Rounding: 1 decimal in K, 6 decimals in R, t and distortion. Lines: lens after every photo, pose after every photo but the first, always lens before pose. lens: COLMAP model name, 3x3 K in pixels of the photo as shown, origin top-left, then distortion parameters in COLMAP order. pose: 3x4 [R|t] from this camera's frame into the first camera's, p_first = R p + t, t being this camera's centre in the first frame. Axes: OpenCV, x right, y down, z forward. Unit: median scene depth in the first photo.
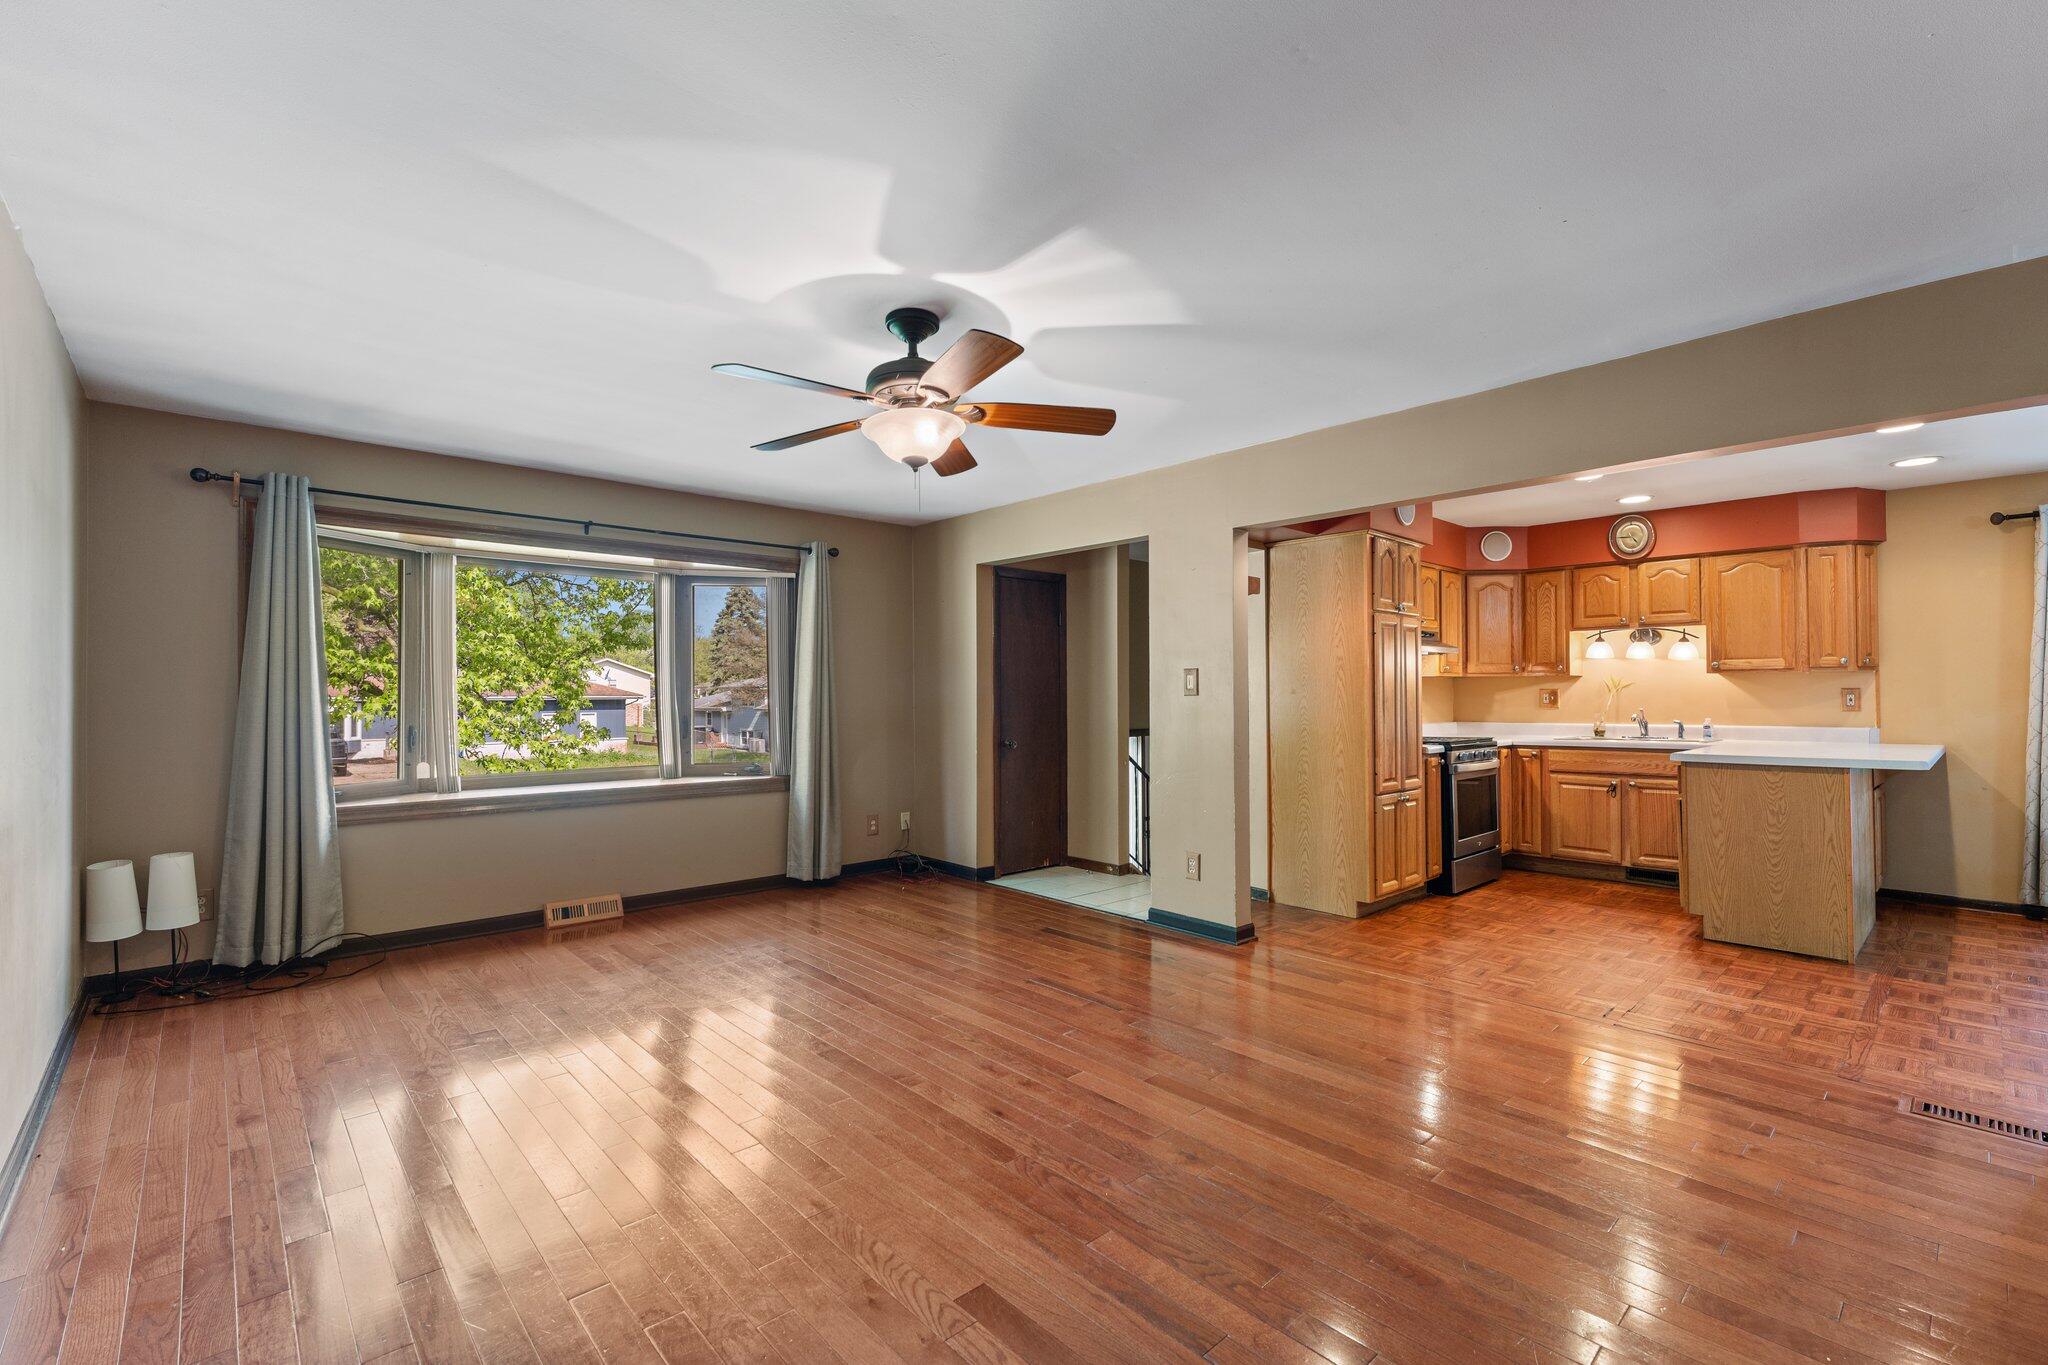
lens RADIAL K [[899.7, 0, 1013.7], [0, 899.7, 685.4], [0, 0, 1]] dist [-0.001365, 0.000769]
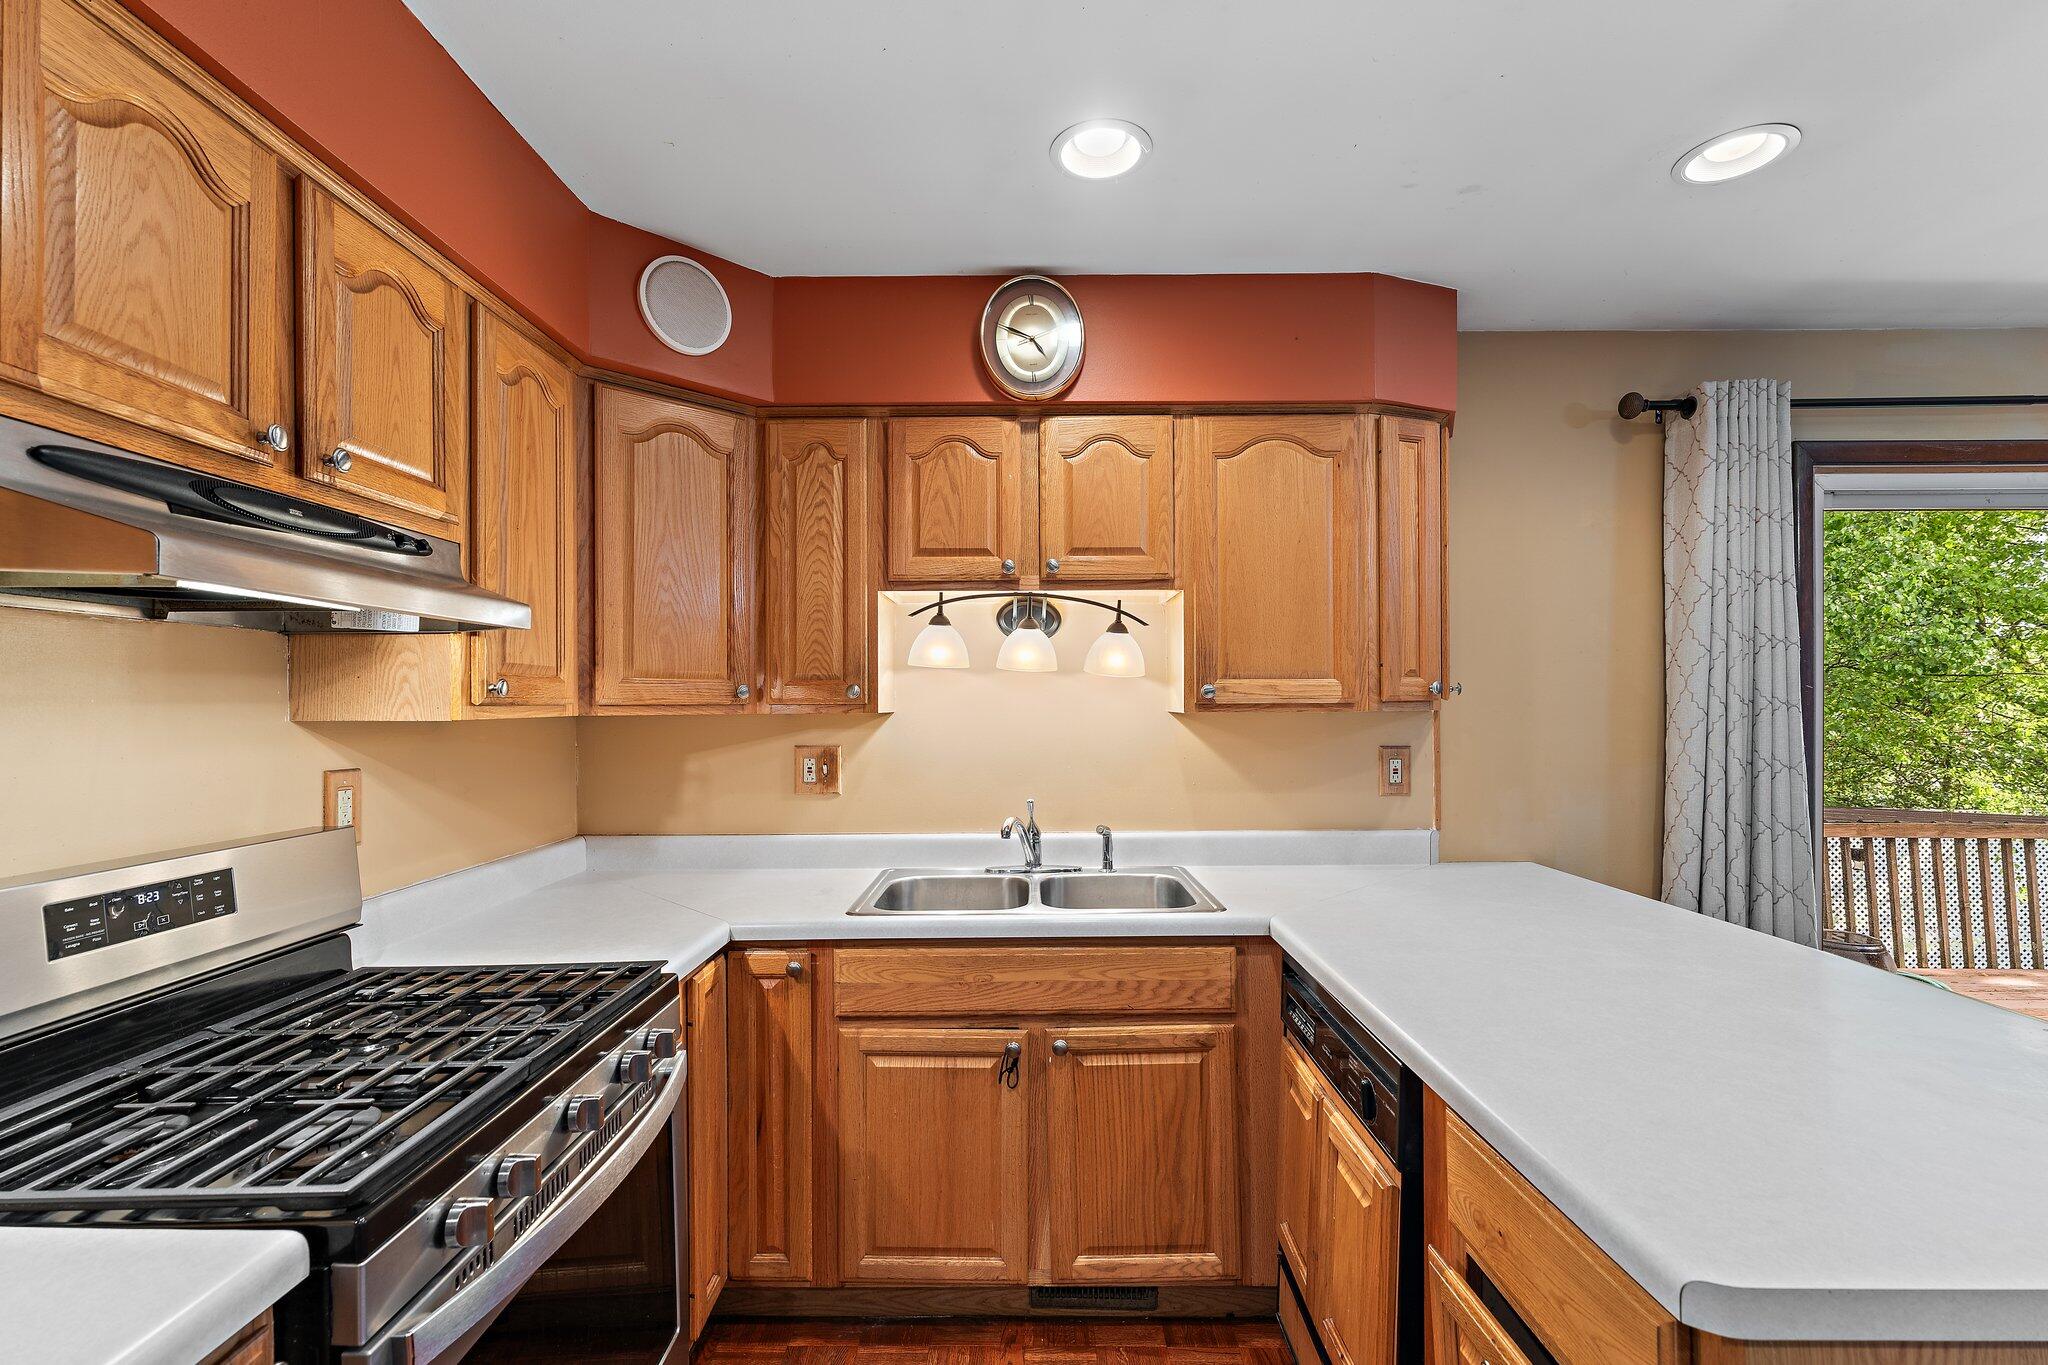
lens RADIAL K [[899.7, 0, 1014.7], [0, 899.7, 701.8], [0, 0, 1]] dist [-0.001365, 0.000769]
pose [[0.683617, 0.003372, 0.729833, 0.418007], [-0.006656, 0.999977, 0.001614, -0.017601], [-0.729811, -0.005961, 0.683623, 0.758638]]
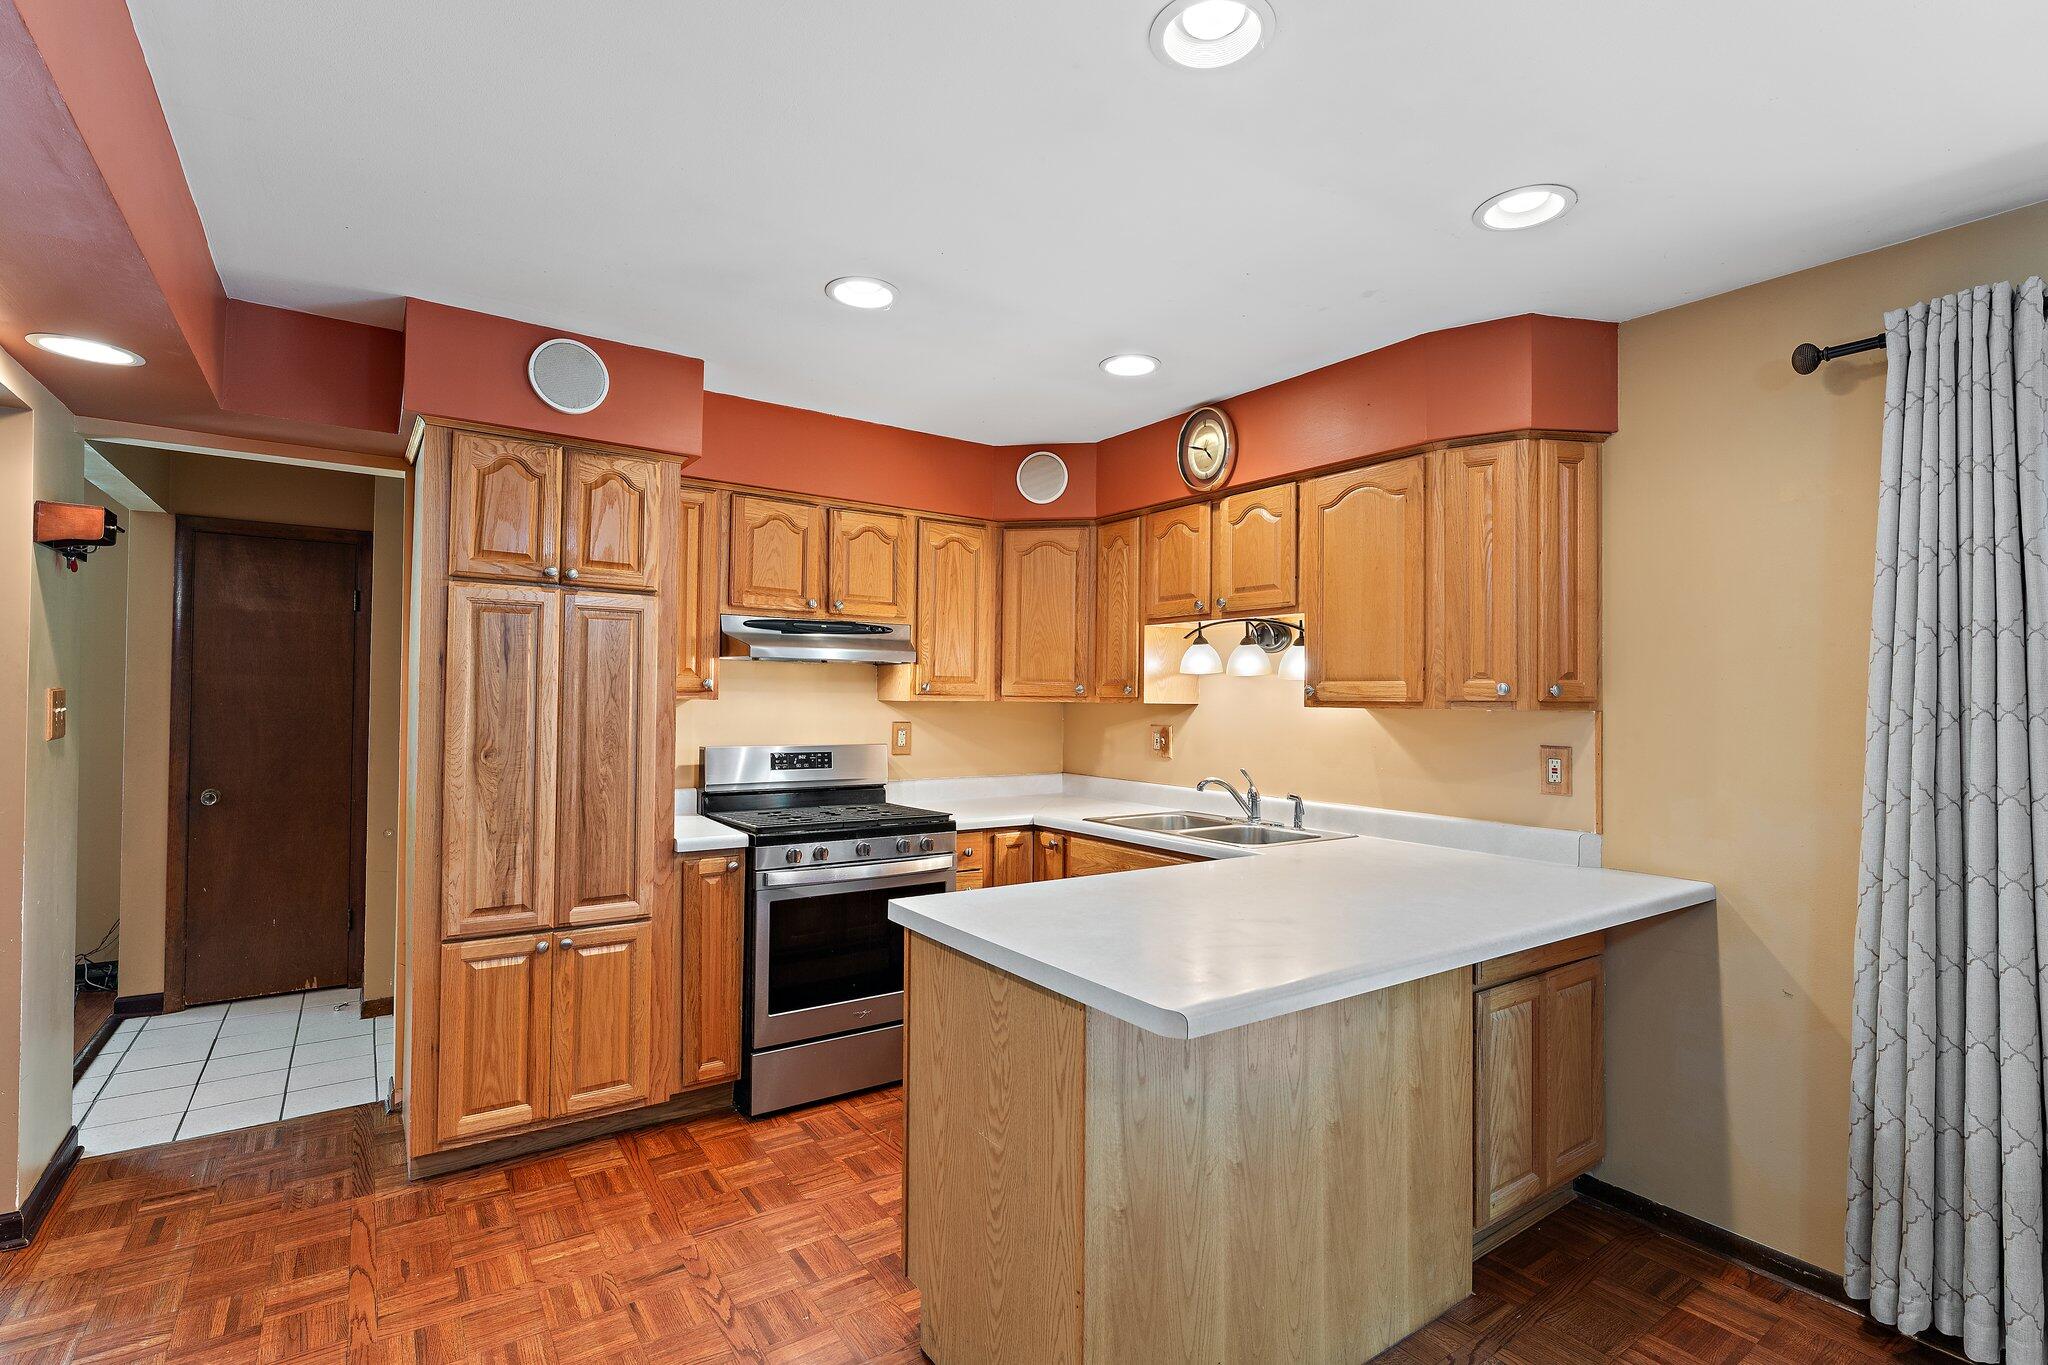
lens RADIAL K [[950.3, 0, 1024.6], [0, 950.3, 680.2], [0, 0, 1]] dist [-0.002813, -0.000654]
pose [[0.990925, 0.014609, -0.133623, 0.661931], [-0.015551, 0.999861, -0.006011, -0.022186], [0.133517, 0.008035, 0.991014, 0.428001]]
